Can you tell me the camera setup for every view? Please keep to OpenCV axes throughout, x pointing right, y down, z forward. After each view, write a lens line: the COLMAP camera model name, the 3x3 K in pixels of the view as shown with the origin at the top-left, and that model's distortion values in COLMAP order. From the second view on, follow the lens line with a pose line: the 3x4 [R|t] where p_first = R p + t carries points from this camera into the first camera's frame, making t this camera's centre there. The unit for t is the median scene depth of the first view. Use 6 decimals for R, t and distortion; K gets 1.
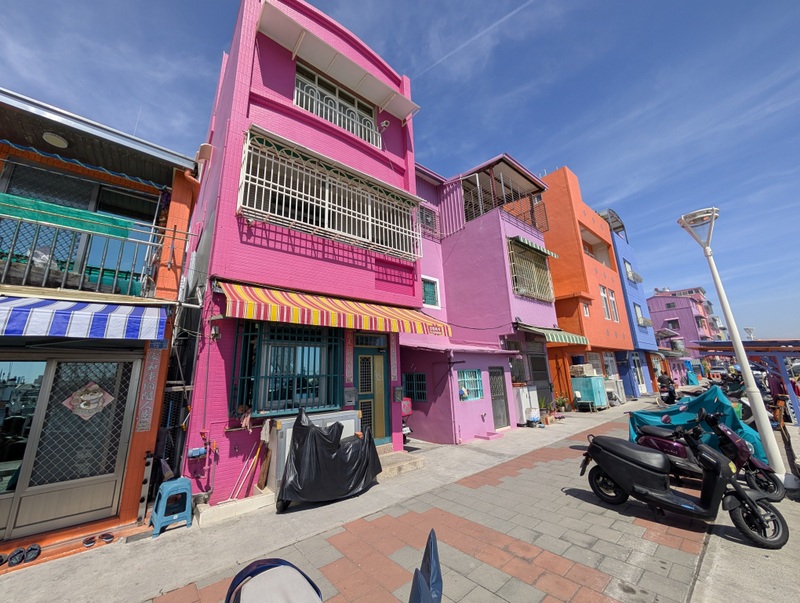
lens RADIAL K [[292.9, 0, 400.0], [0, 292.9, 301.5], [0, 0, 1]] dist [0.000461, -0.000066]
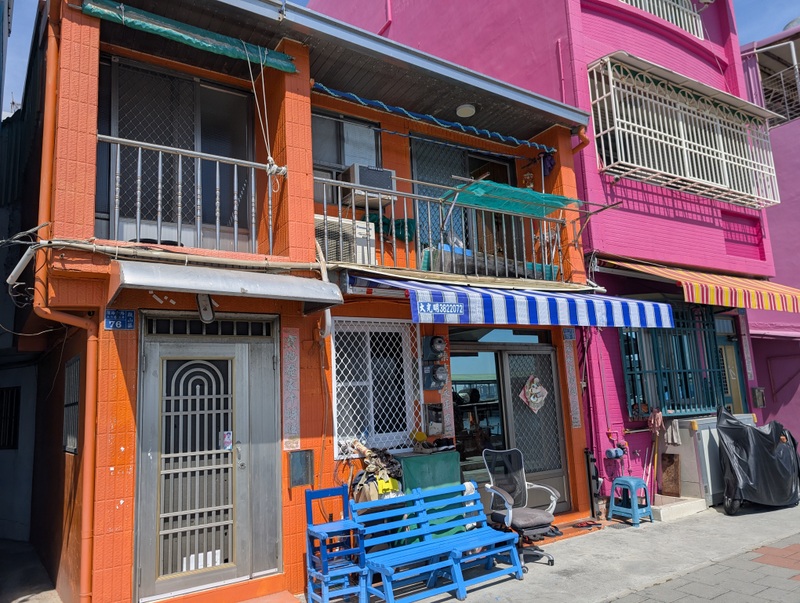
lens RADIAL K [[556.0, 0, 400.0], [0, 556.0, 301.5], [0, 0, 1]] dist [0.033379, -0.001740]
pose [[0.993577, -0.030572, -0.108950, -0.801231], [0.039481, 0.995966, 0.080577, -0.075820], [0.106047, -0.084361, 0.990776, -0.501423]]
